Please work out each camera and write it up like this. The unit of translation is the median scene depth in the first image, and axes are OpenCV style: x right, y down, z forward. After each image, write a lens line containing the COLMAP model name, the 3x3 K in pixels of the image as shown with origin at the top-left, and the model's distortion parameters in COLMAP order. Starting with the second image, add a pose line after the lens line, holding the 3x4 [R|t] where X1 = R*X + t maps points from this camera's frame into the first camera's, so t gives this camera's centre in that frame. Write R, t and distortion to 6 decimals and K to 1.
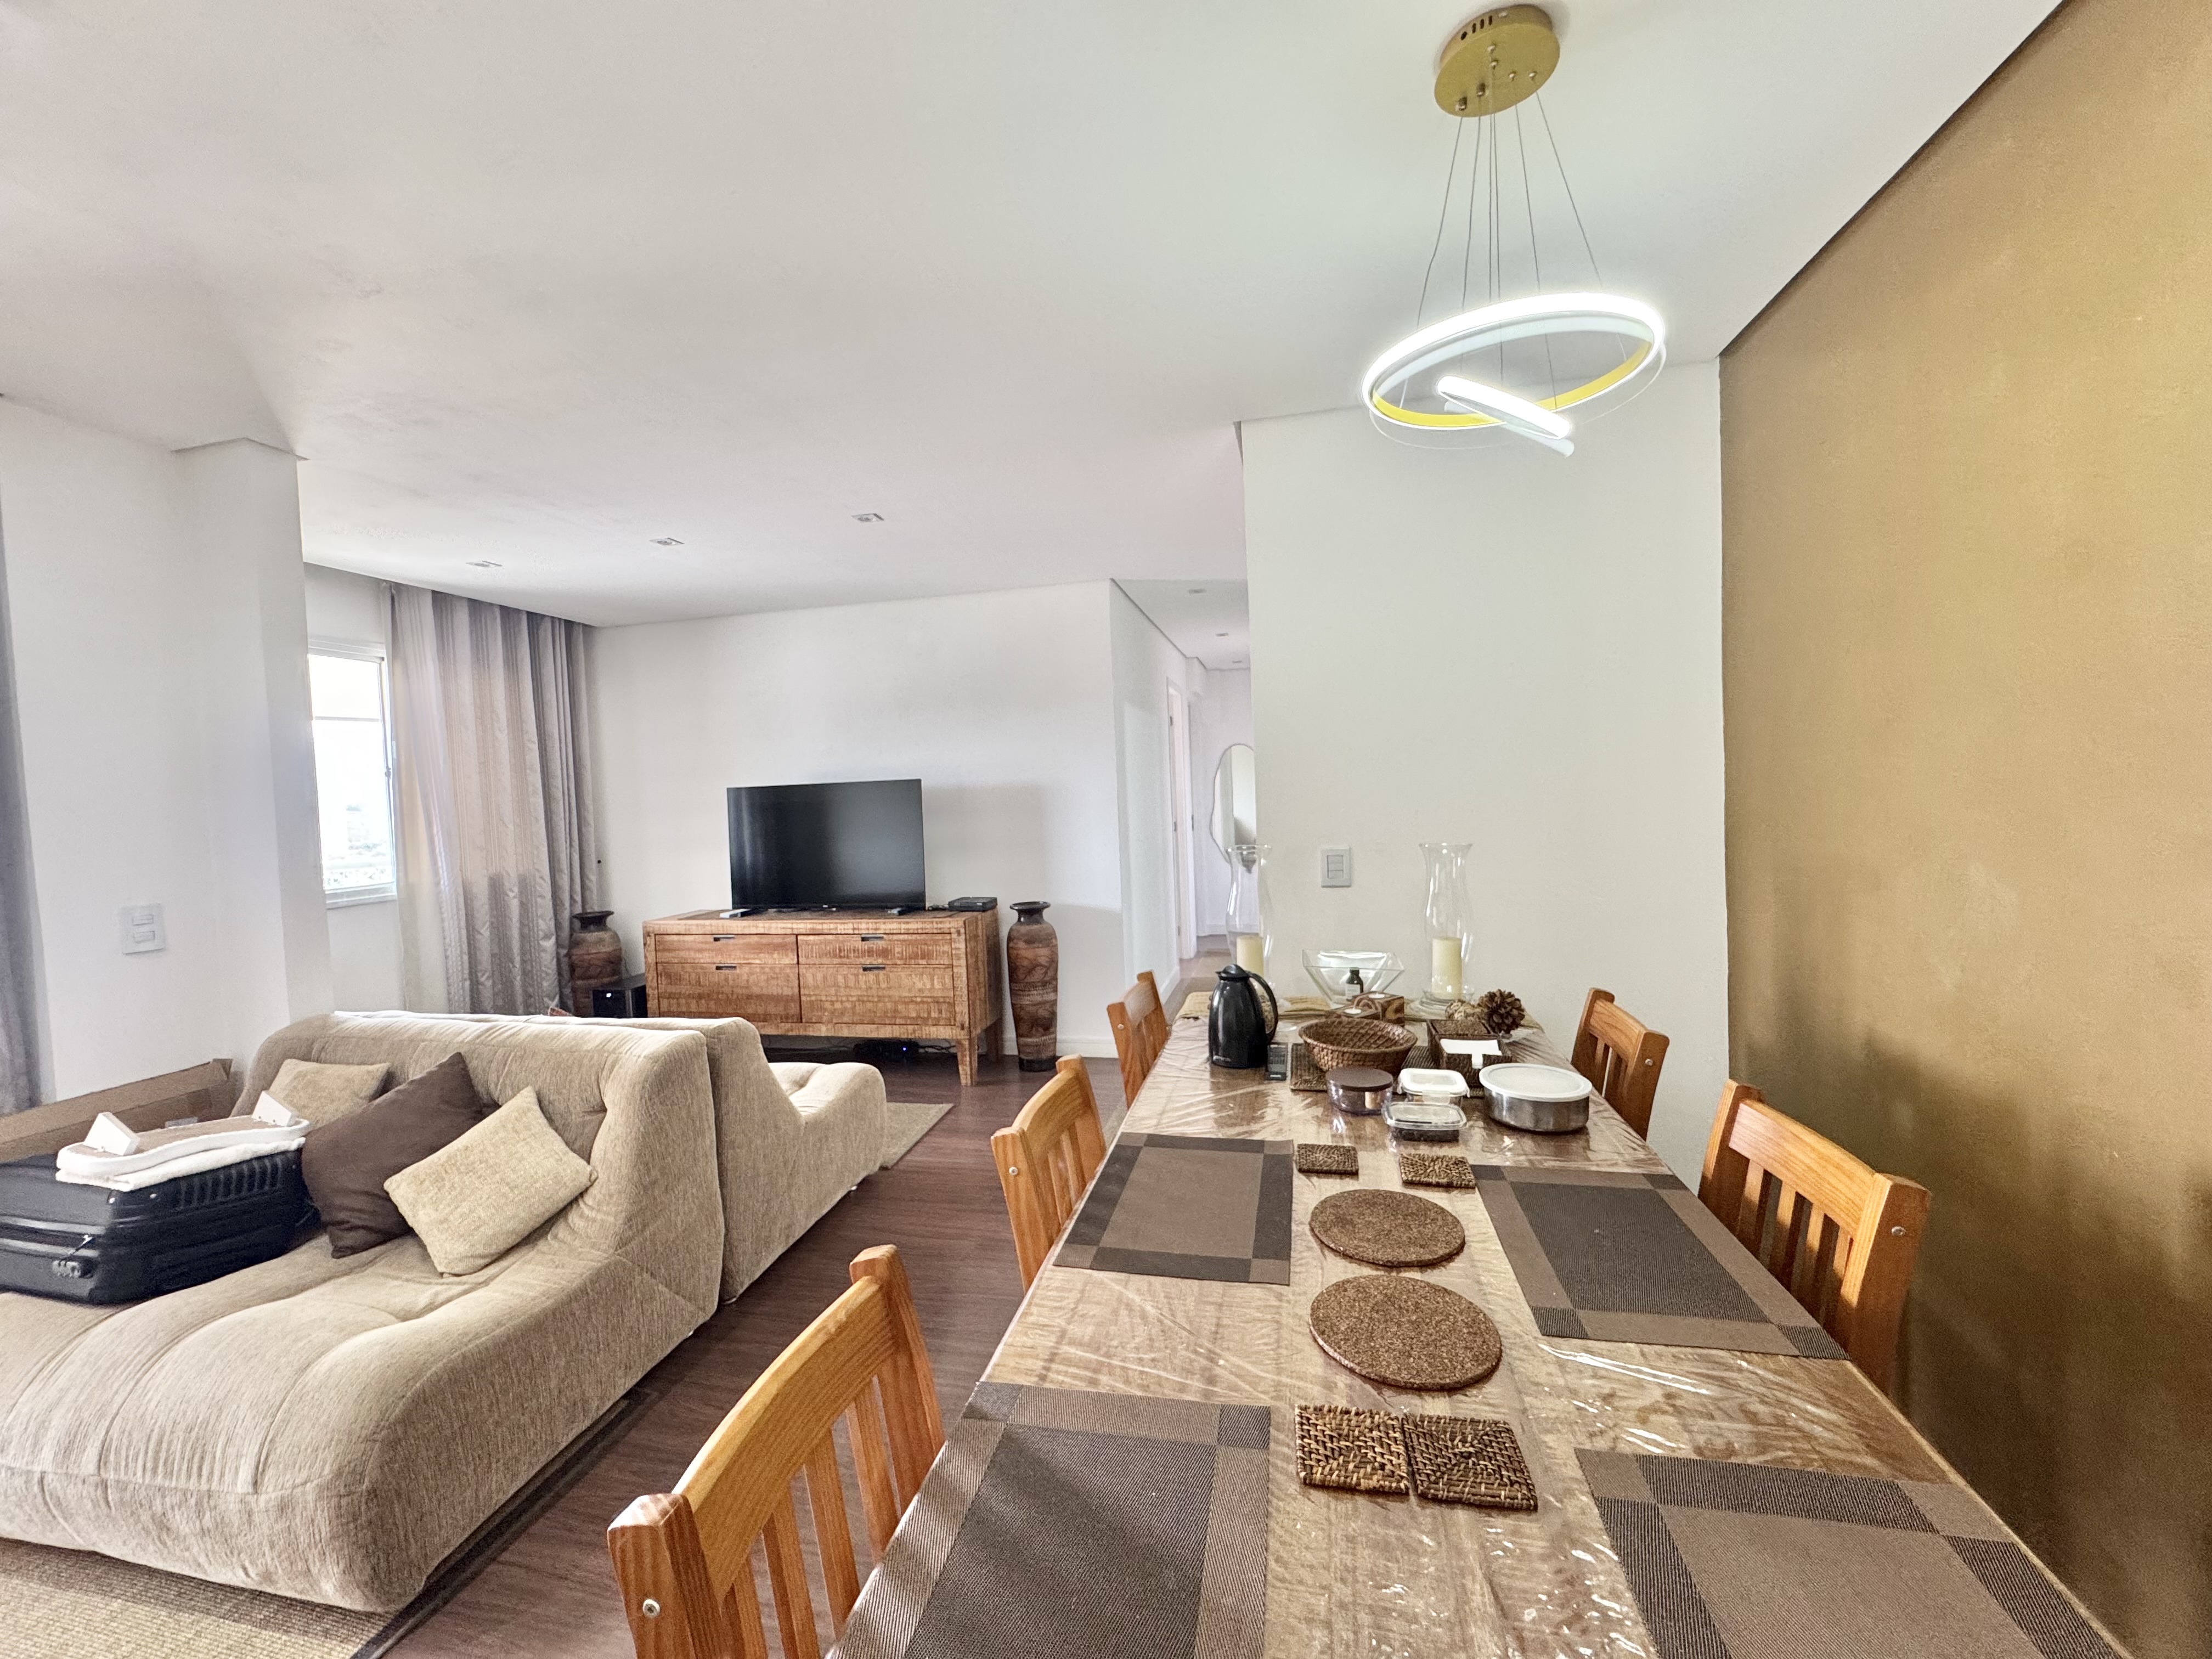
lens RADIAL K [[885.2, 0, 1102.7], [0, 885.2, 825.8], [0, 0, 1]] dist [-0.001716, 0.000510]
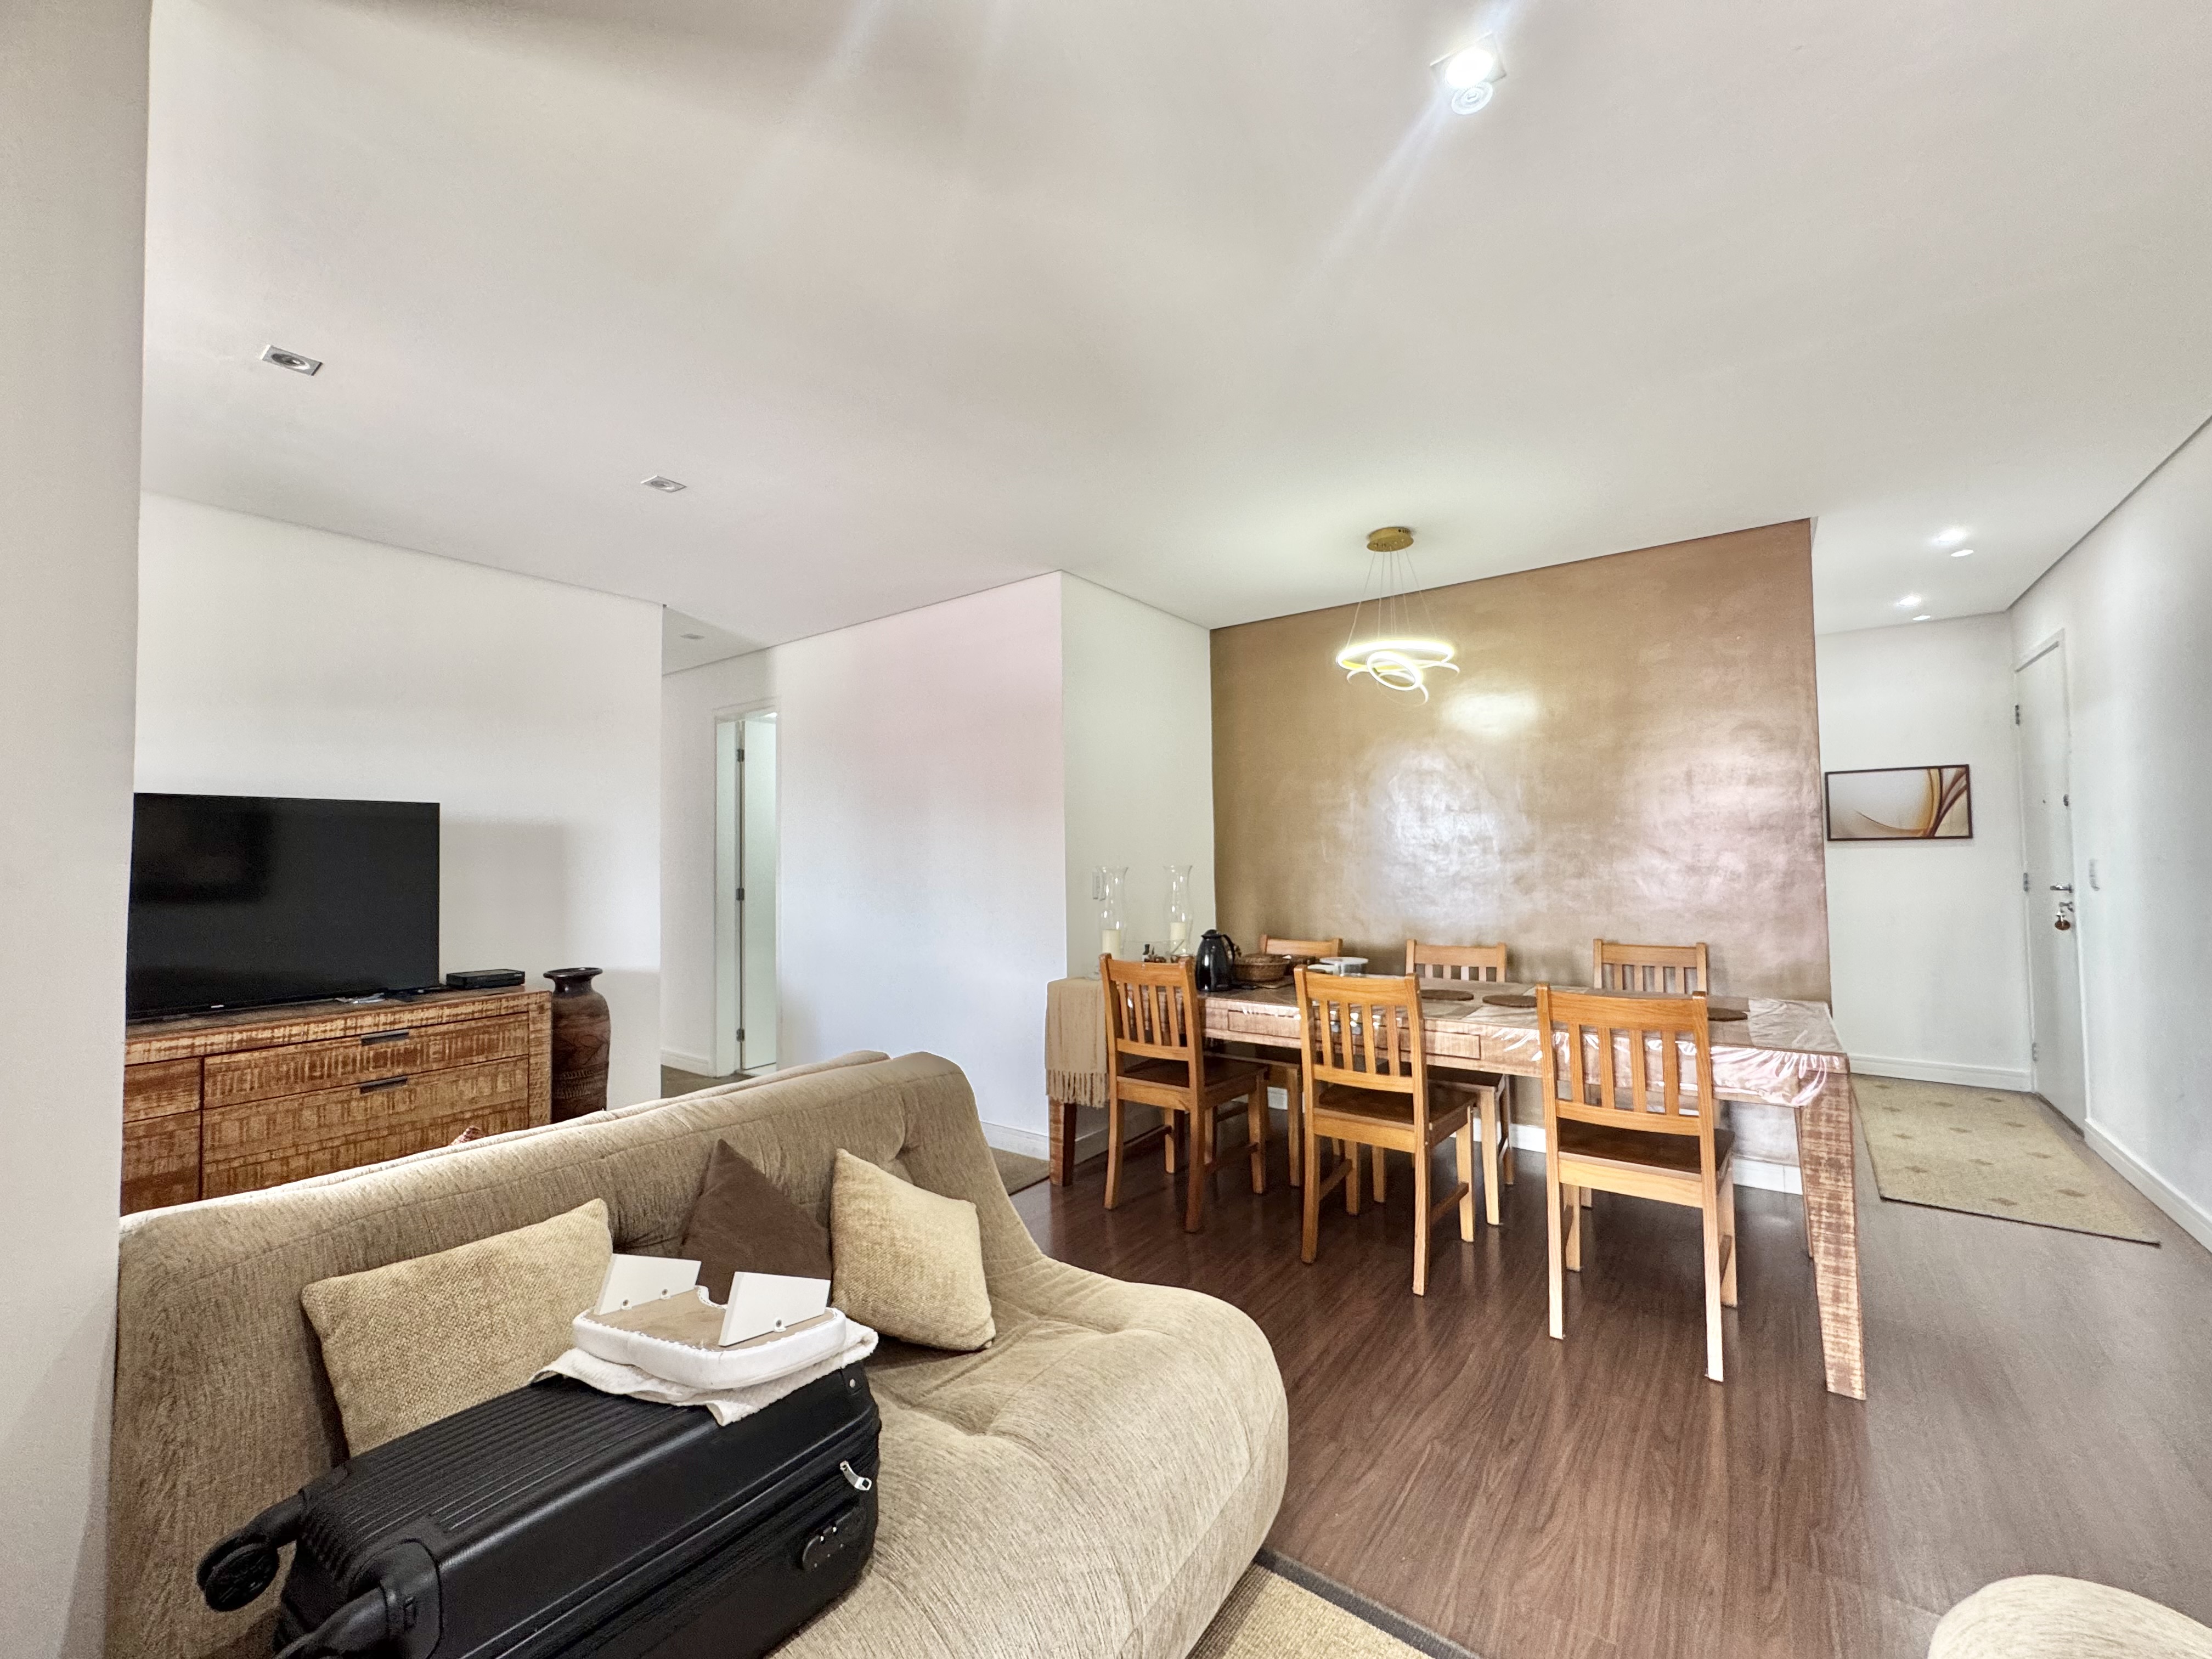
lens RADIAL K [[885.2, 0, 1103.8], [0, 885.2, 828.3], [0, 0, 1]] dist [-0.001716, 0.000510]
pose [[0.402307, 0.064690, 0.913216, -0.652598], [0.036760, 0.995554, -0.086717, 0.048770], [-0.914766, 0.068457, 0.398141, 0.241354]]
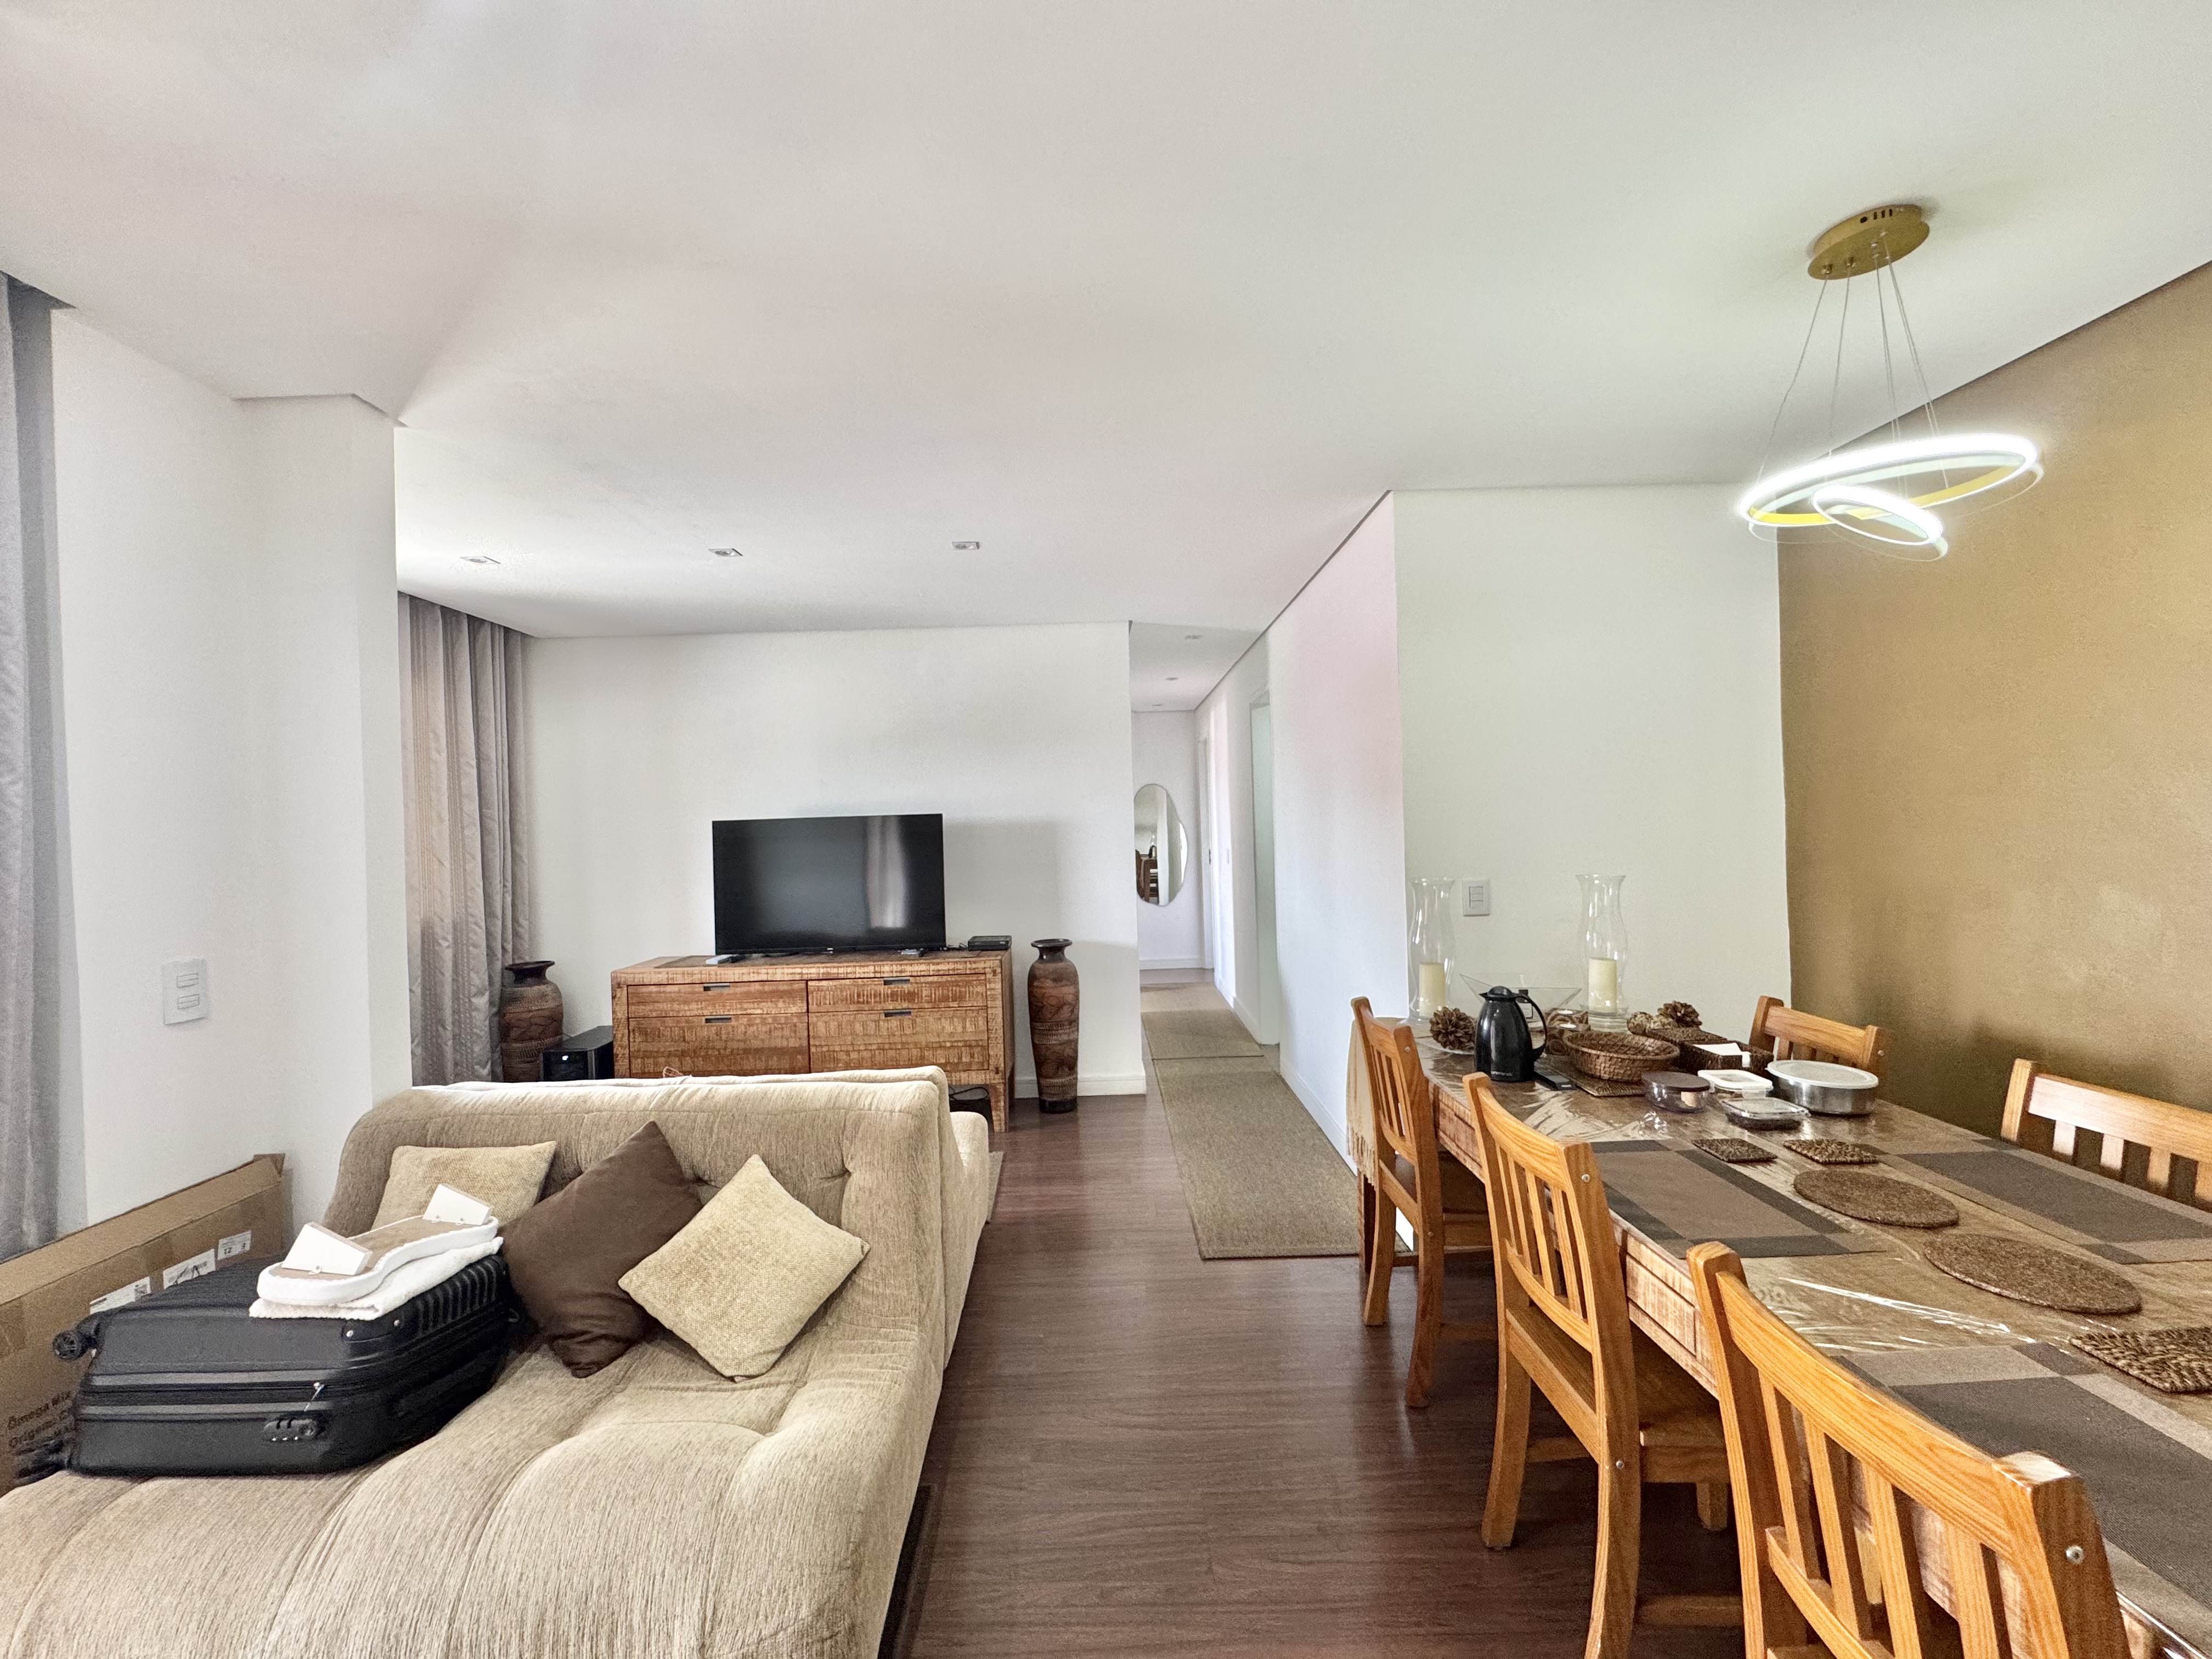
lens RADIAL K [[885.2, 0, 1099.9], [0, 885.2, 826.1], [0, 0, 1]] dist [-0.001716, 0.000510]
pose [[0.971956, 0.008747, 0.235001, -0.272239], [0.001666, 0.999027, -0.044076, 0.003392], [-0.235158, 0.043231, 0.970995, 0.024393]]
